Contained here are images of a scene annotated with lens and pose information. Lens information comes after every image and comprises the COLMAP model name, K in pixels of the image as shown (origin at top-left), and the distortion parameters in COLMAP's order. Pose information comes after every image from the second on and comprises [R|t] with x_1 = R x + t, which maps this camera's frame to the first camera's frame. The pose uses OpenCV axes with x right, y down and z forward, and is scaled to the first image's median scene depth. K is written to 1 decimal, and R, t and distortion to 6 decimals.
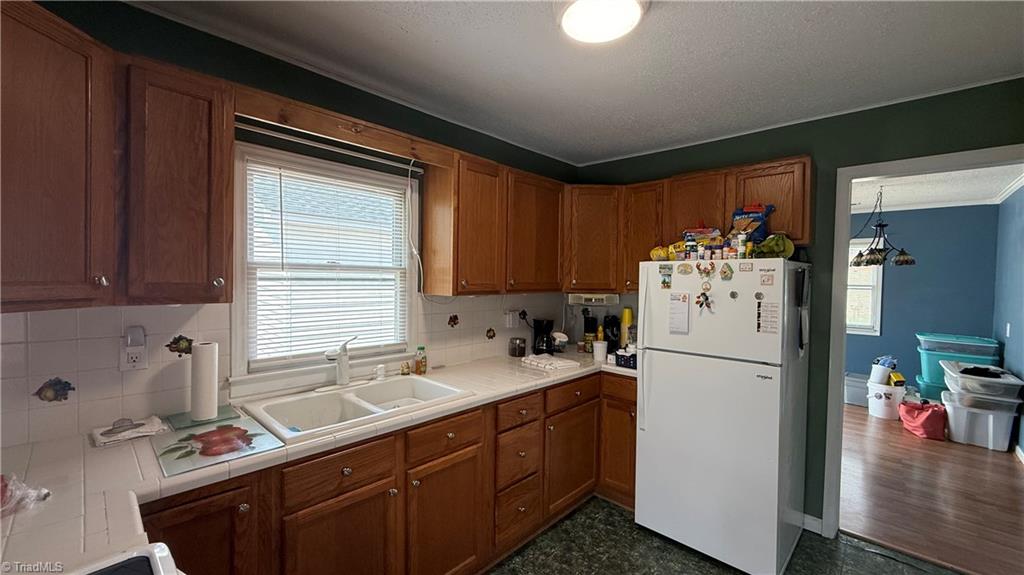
lens RADIAL K [[407.6, 0, 512.0], [0, 407.6, 287.5], [0, 0, 1]] dist [-0.000388, 0.000558]
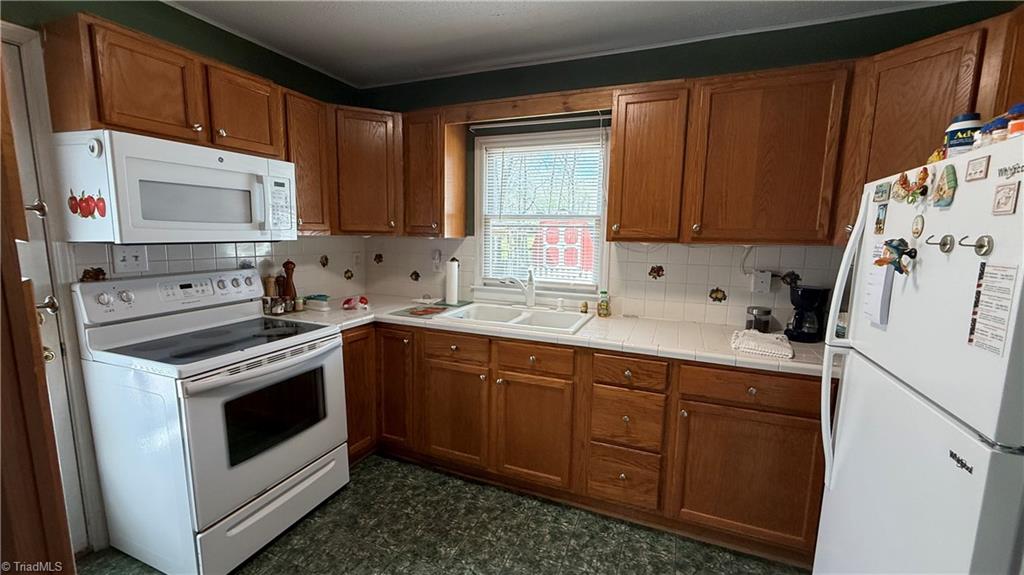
lens RADIAL K [[407.6, 0, 512.0], [0, 407.6, 287.5], [0, 0, 1]] dist [-0.000388, 0.000558]
pose [[0.364981, 0.118569, -0.923434, 0.726117], [-0.034934, 0.992903, 0.113681, 0.028034], [0.930359, -0.009232, 0.366533, 0.435528]]
